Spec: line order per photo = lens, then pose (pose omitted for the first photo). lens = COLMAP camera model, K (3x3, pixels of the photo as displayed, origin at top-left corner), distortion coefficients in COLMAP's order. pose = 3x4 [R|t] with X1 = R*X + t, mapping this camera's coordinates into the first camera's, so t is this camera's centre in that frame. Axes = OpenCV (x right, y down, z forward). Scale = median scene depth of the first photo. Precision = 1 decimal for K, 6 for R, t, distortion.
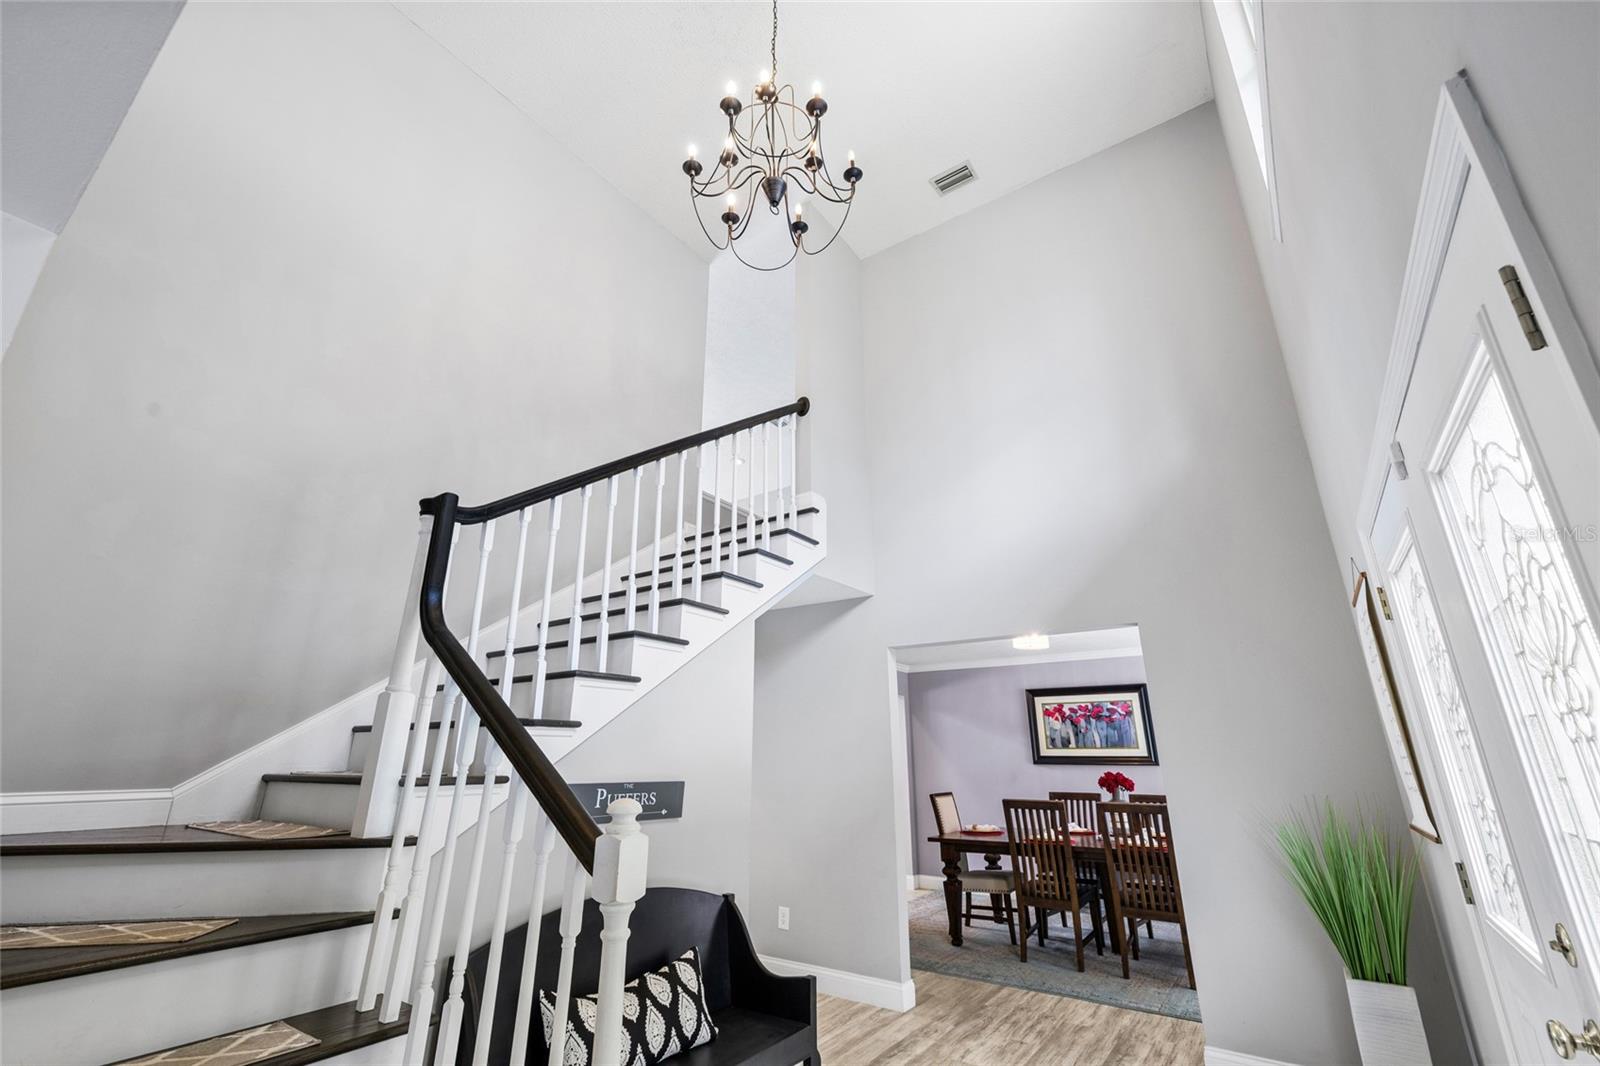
lens RADIAL K [[673.5, 0, 800.0], [0, 673.5, 533.0], [0, 0, 1]] dist [0.003733, -0.001022]
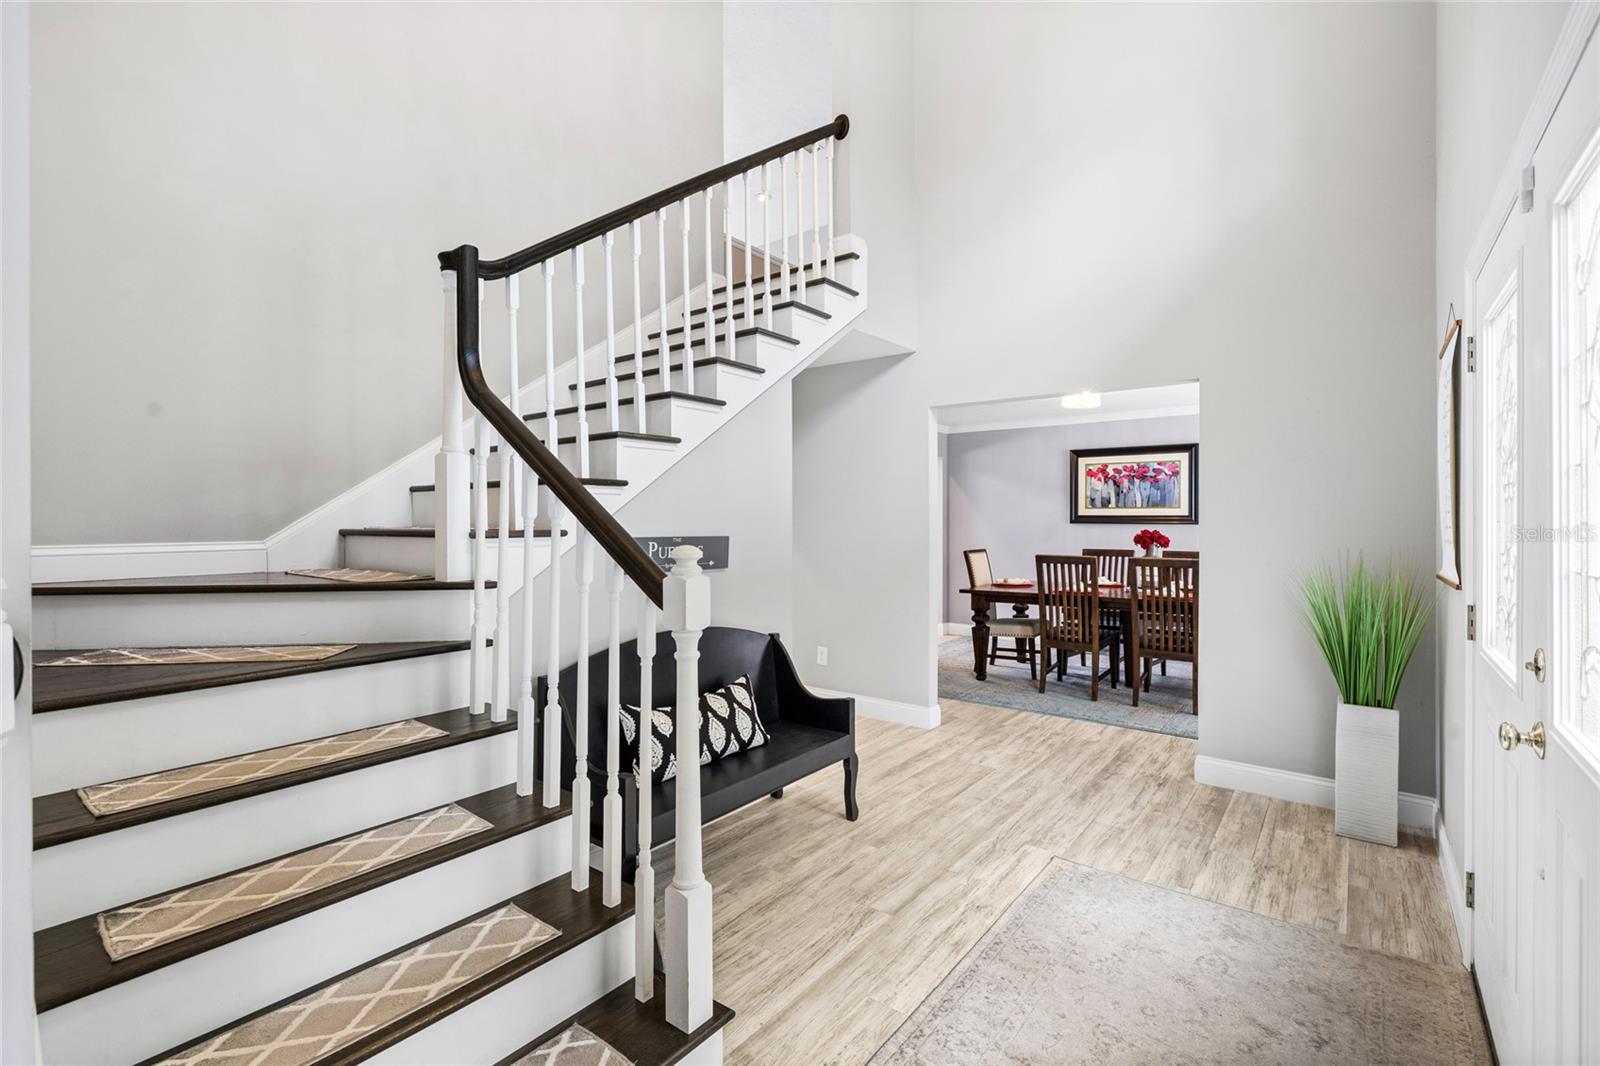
lens RADIAL K [[713.5, 0, 796.5], [0, 713.5, 523.9], [0, 0, 1]] dist [-0.008254, 0.001071]
pose [[0.998821, 0.000017, -0.048539, -0.008872], [0.015606, 0.946791, 0.321471, -0.001592], [0.045962, -0.321849, 0.945675, -0.021495]]
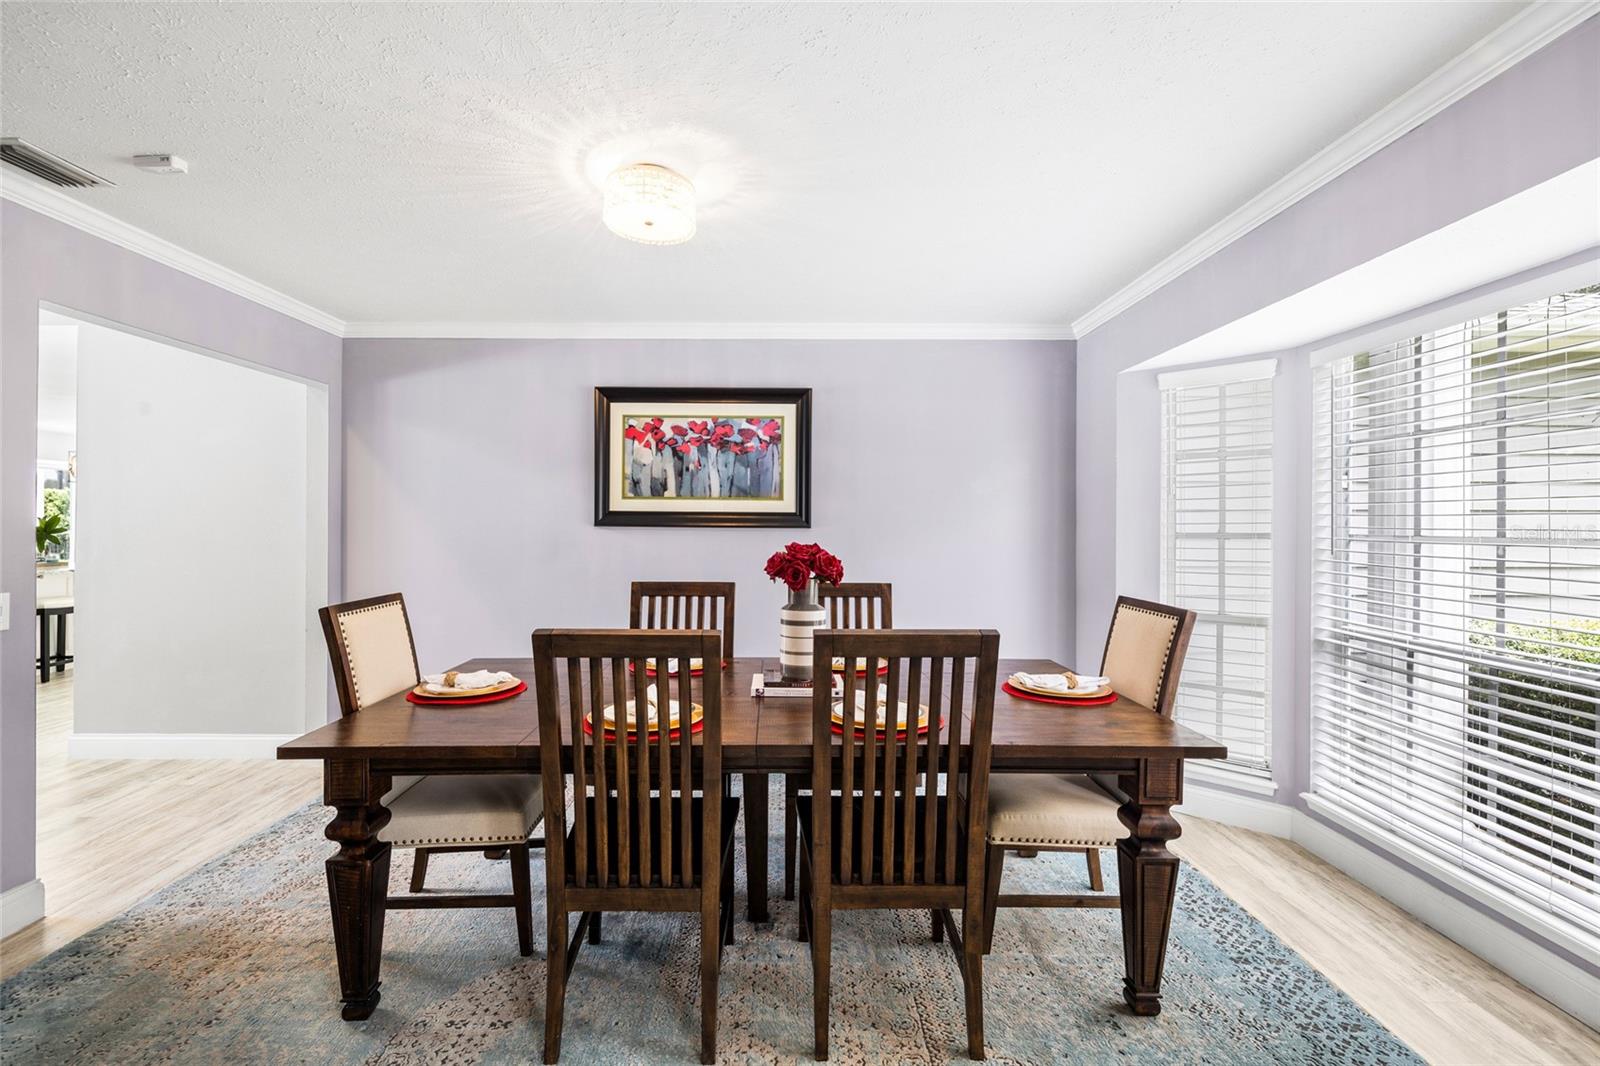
lens RADIAL K [[713.5, 0, 796.5], [0, 713.5, 523.9], [0, 0, 1]] dist [-0.008254, 0.001071]
pose [[0.803754, -0.001299, 0.594961, 0.206956], [-0.190683, 0.946685, 0.259667, 0.243607], [-0.563578, -0.322158, 0.760654, 0.712619]]
